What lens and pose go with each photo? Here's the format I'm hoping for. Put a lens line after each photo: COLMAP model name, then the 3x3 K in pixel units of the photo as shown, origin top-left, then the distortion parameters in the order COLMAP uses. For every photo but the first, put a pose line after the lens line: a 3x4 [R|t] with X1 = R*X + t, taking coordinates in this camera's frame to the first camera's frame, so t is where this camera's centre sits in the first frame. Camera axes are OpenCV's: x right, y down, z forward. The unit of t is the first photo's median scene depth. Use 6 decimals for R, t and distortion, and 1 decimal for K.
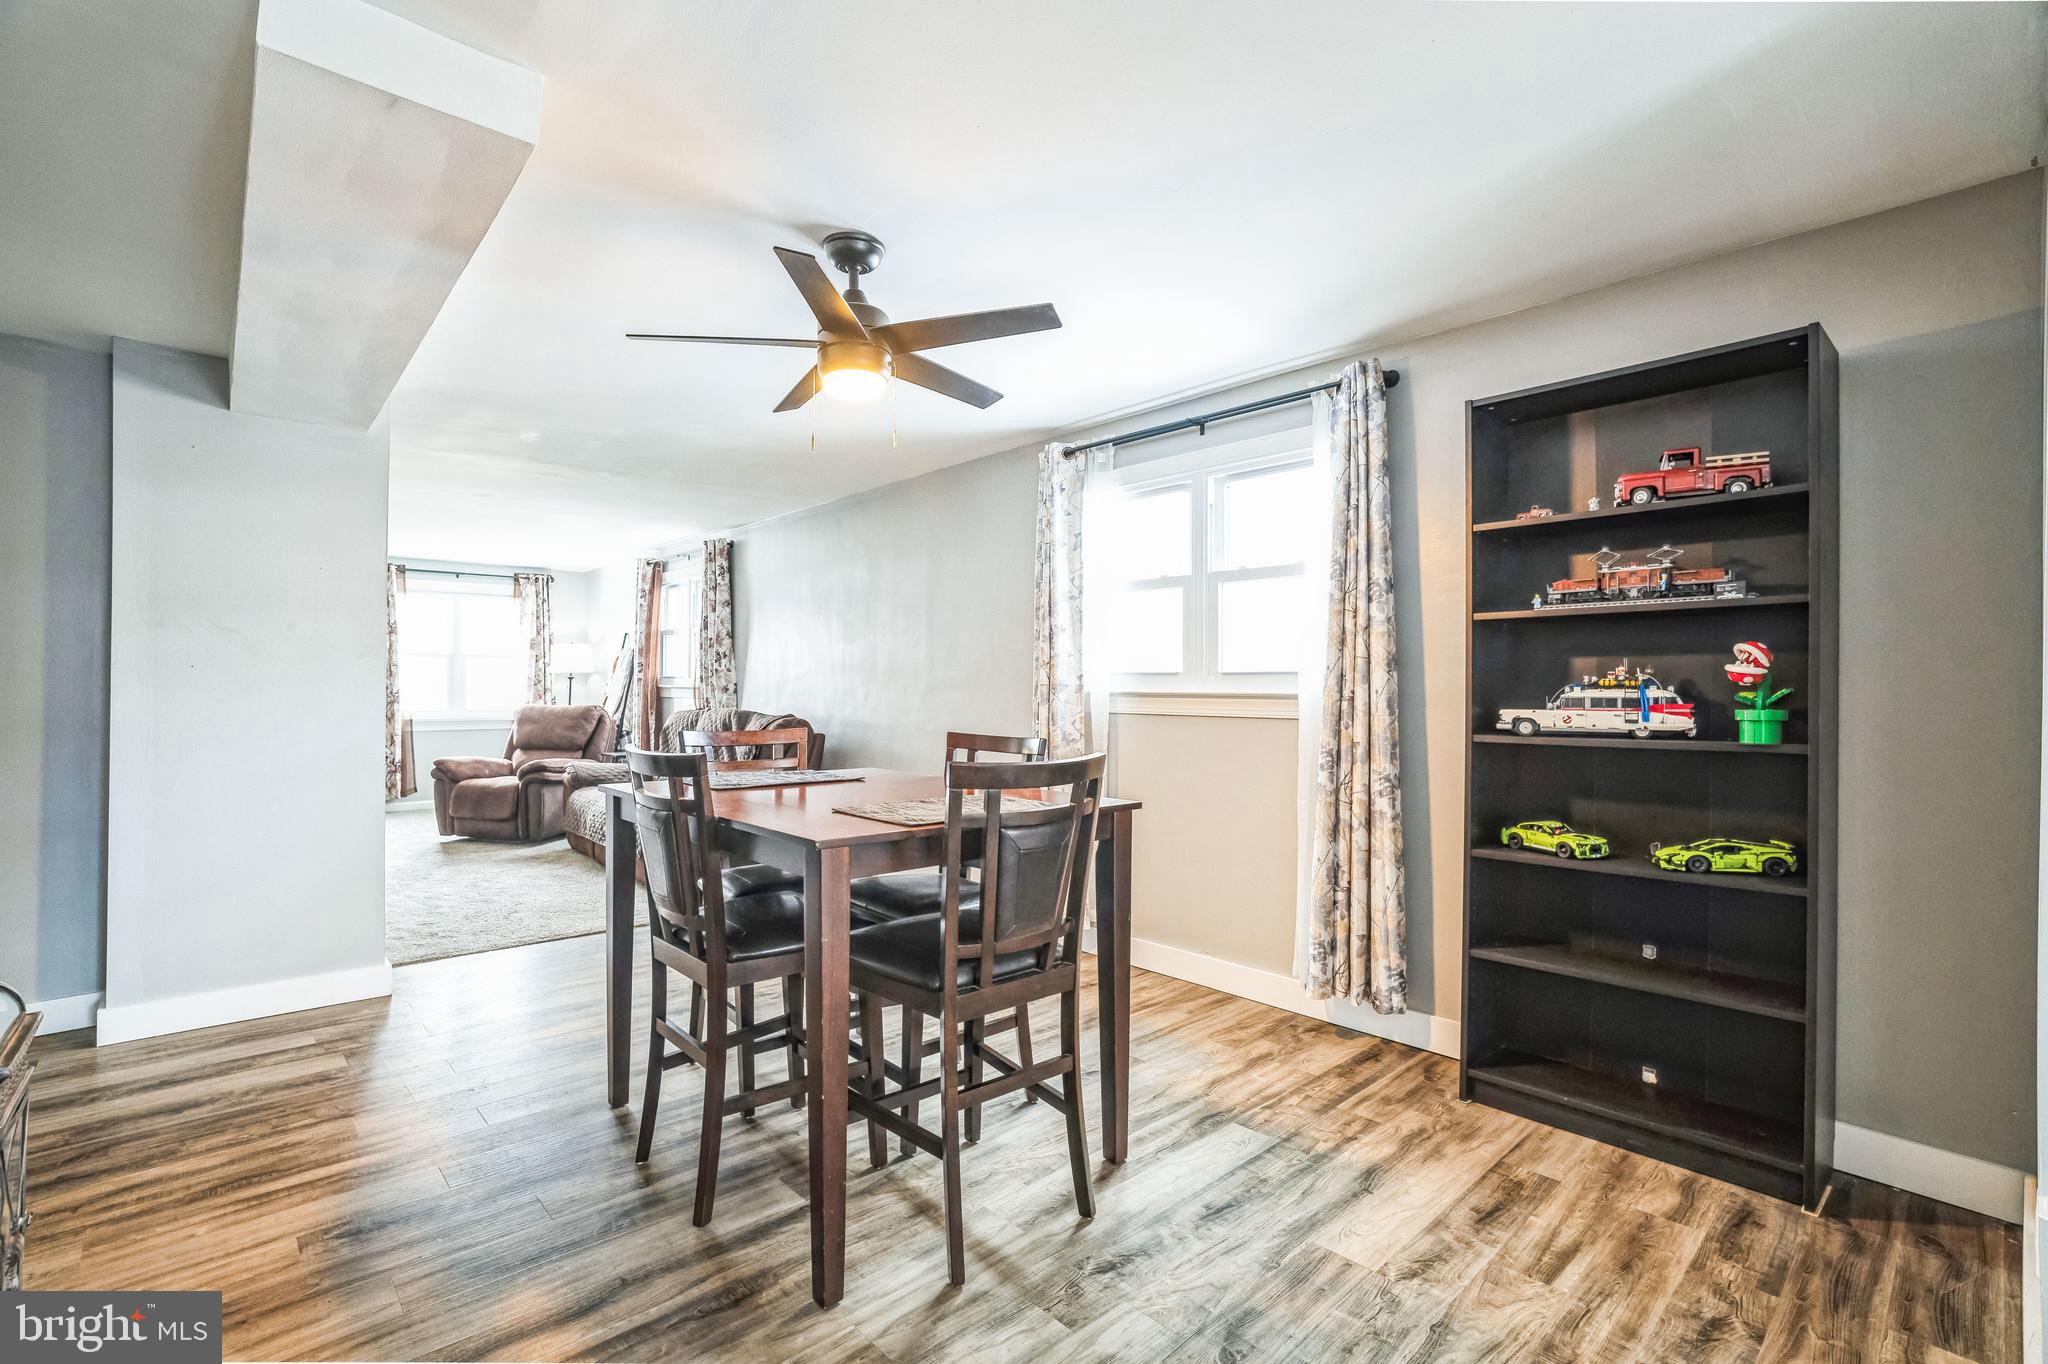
lens RADIAL K [[939.7, 0, 1017.2], [0, 939.7, 694.3], [0, 0, 1]] dist [-0.054336, 0.028053]
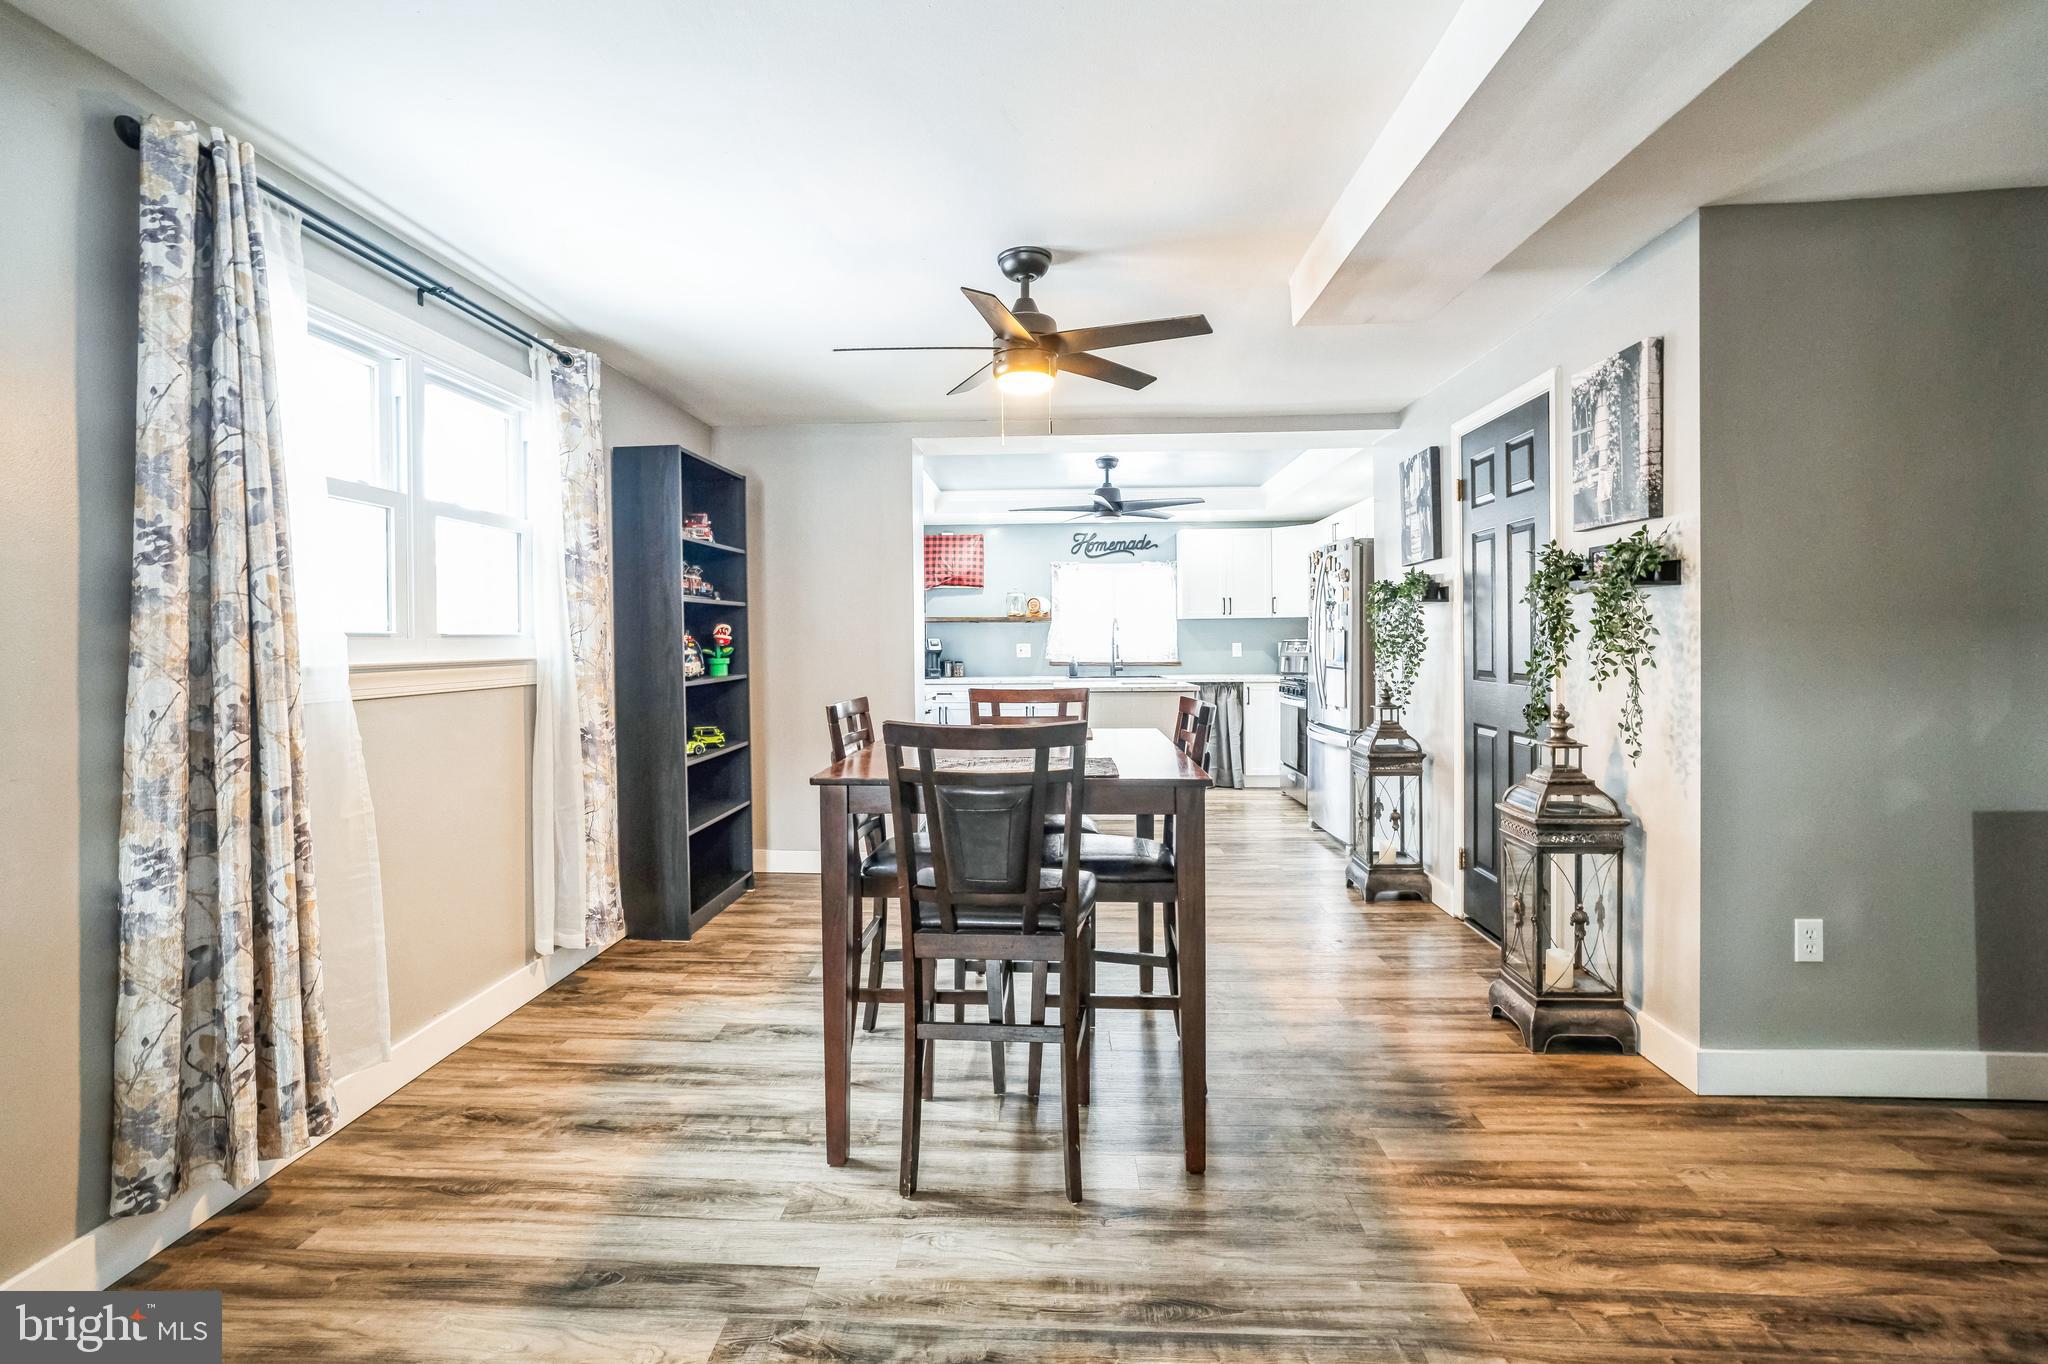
lens RADIAL K [[957.3, 0, 1006.9], [0, 957.3, 646.4], [0, 0, 1]] dist [-0.052328, 0.030205]
pose [[-0.706765, -0.004754, 0.707433, -0.612666], [0.010134, 0.999807, 0.016843, -0.020995], [-0.707376, 0.019073, -0.706580, 1.153339]]
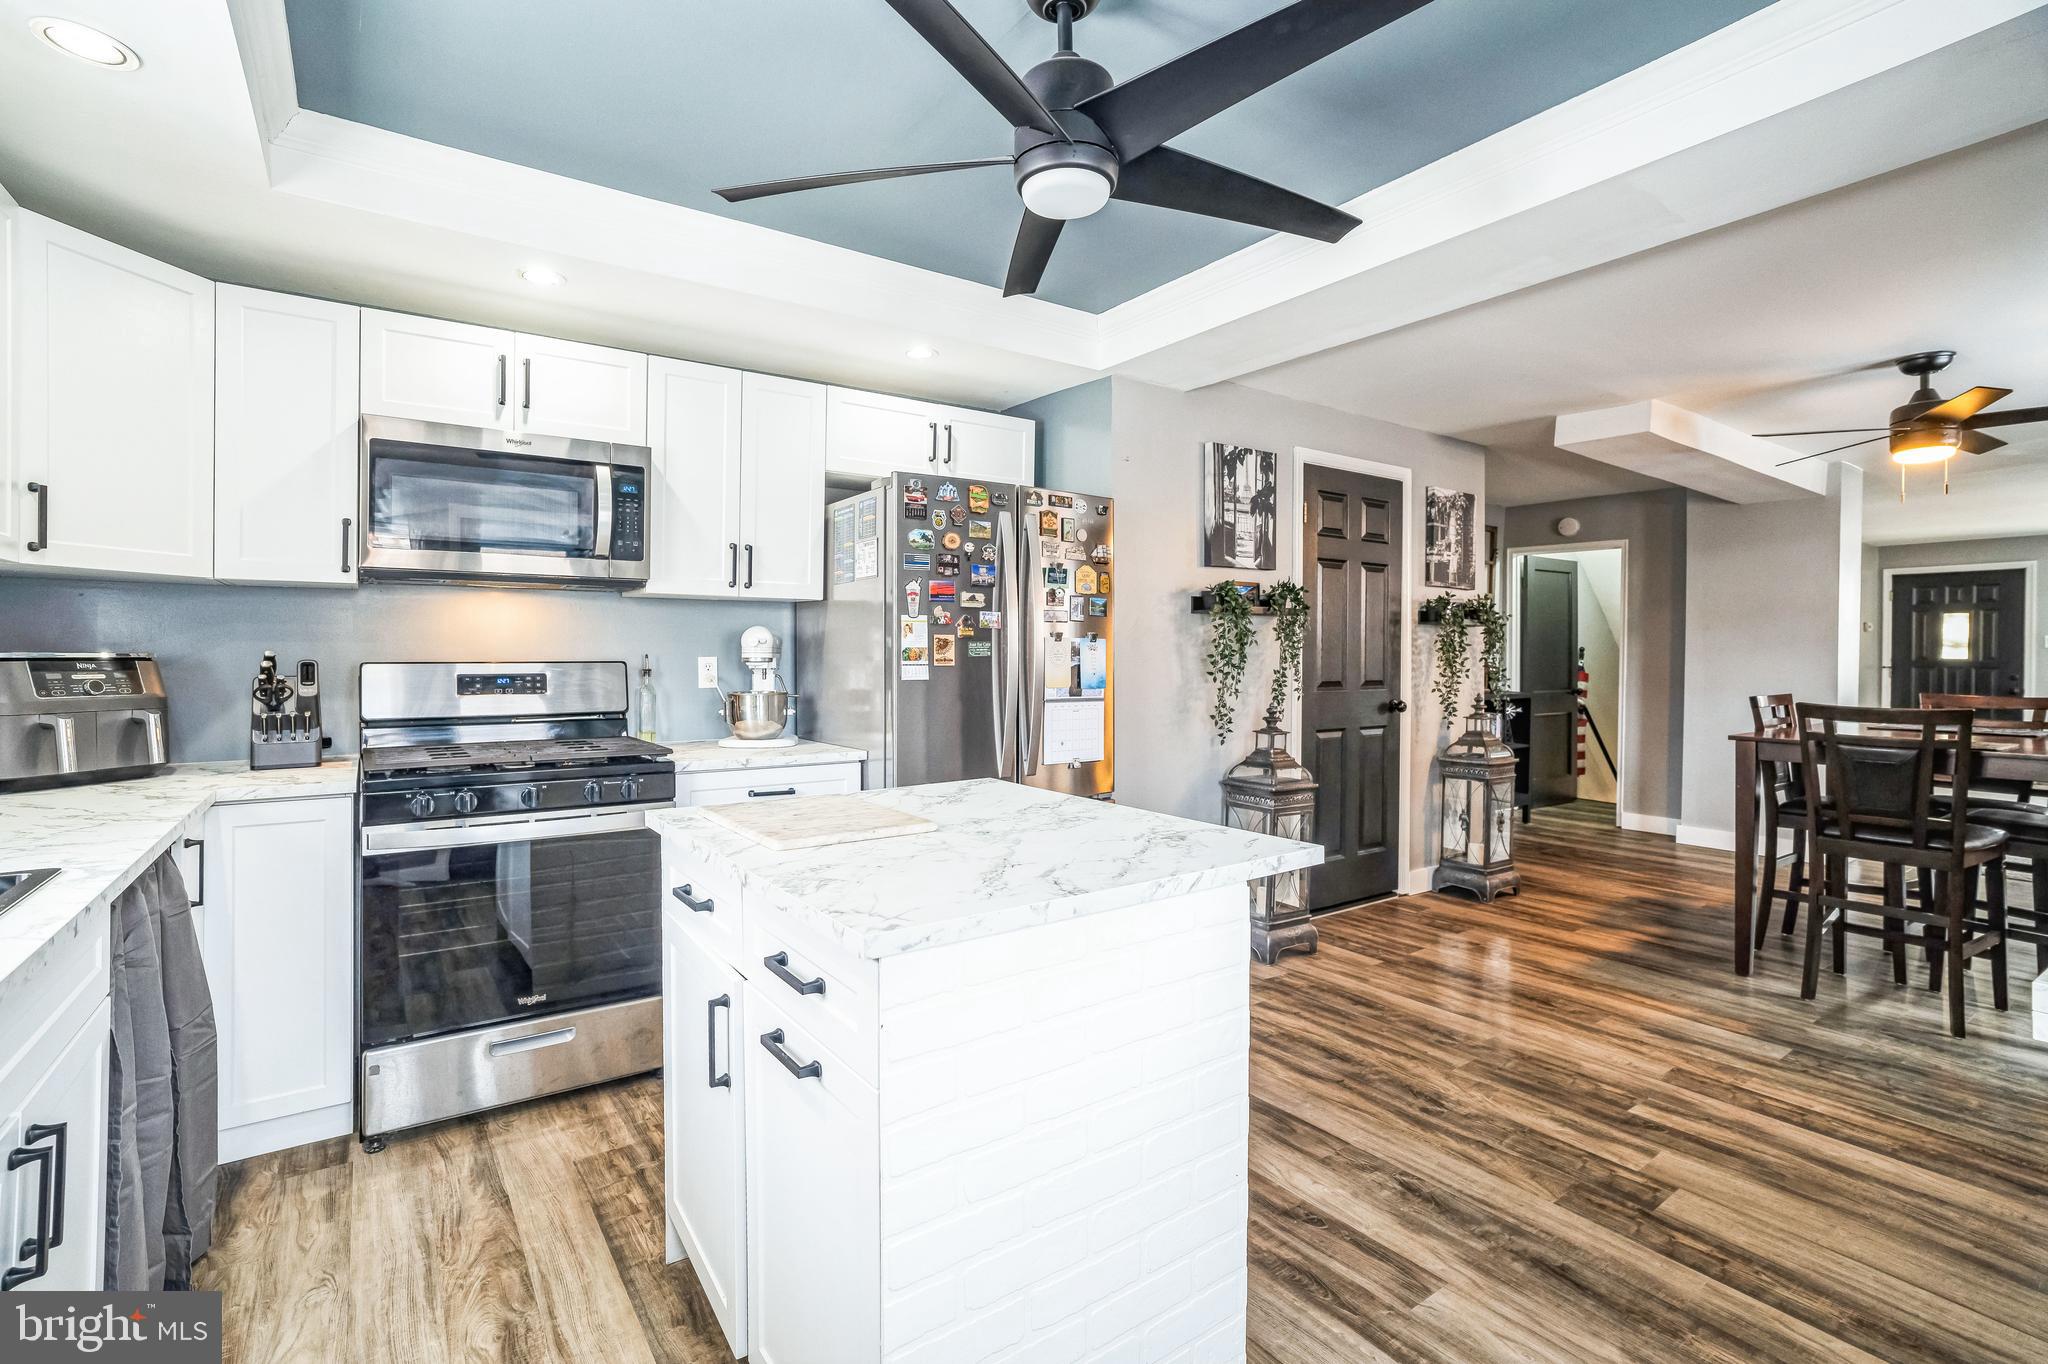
lens RADIAL K [[933.3, 0, 1008.2], [0, 933.3, 653.1], [0, 0, 1]] dist [-0.047416, 0.022543]
pose [[-0.130219, -0.005371, -0.991471, 0.890888], [-0.012256, 0.999918, -0.003807, 0.000844], [0.991410, 0.011656, -0.130274, -0.140490]]
